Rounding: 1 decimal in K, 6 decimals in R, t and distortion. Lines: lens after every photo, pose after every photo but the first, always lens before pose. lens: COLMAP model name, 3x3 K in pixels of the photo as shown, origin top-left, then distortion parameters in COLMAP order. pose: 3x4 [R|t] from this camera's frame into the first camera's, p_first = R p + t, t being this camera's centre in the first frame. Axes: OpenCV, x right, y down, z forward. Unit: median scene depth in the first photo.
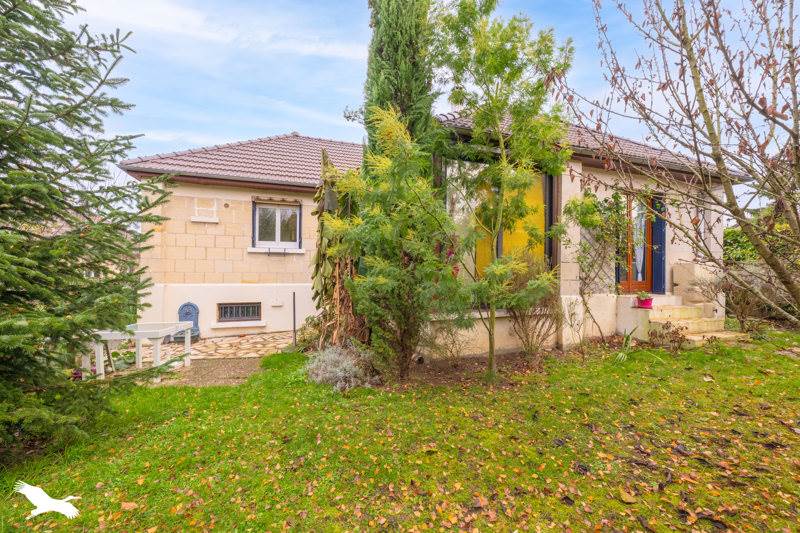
lens RADIAL K [[319.2, 0, 396.9], [0, 319.2, 267.7], [0, 0, 1]] dist [0.001106, 0.000057]
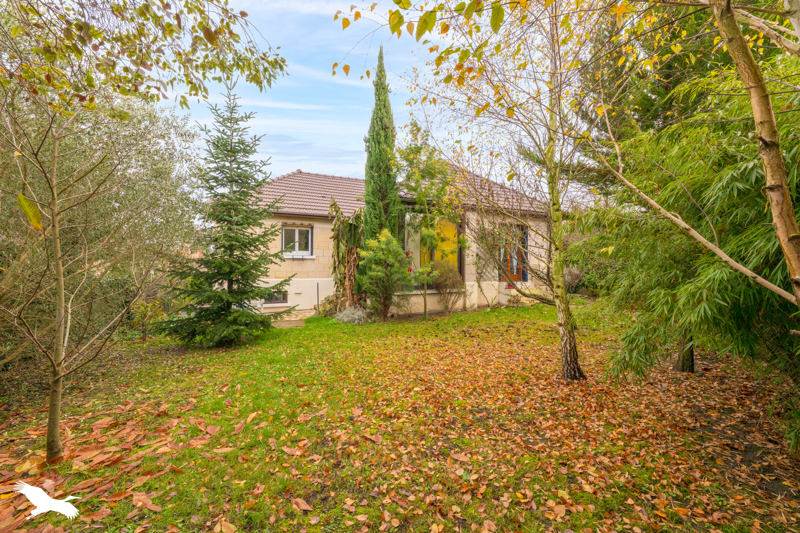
lens RADIAL K [[319.2, 0, 399.9], [0, 319.2, 265.9], [0, 0, 1]] dist [0.001106, 0.000057]
pose [[0.994216, -0.006766, 0.107186, -0.077667], [0.006602, 0.999976, 0.001878, -0.015738], [-0.107196, -0.001160, 0.994237, -0.834207]]
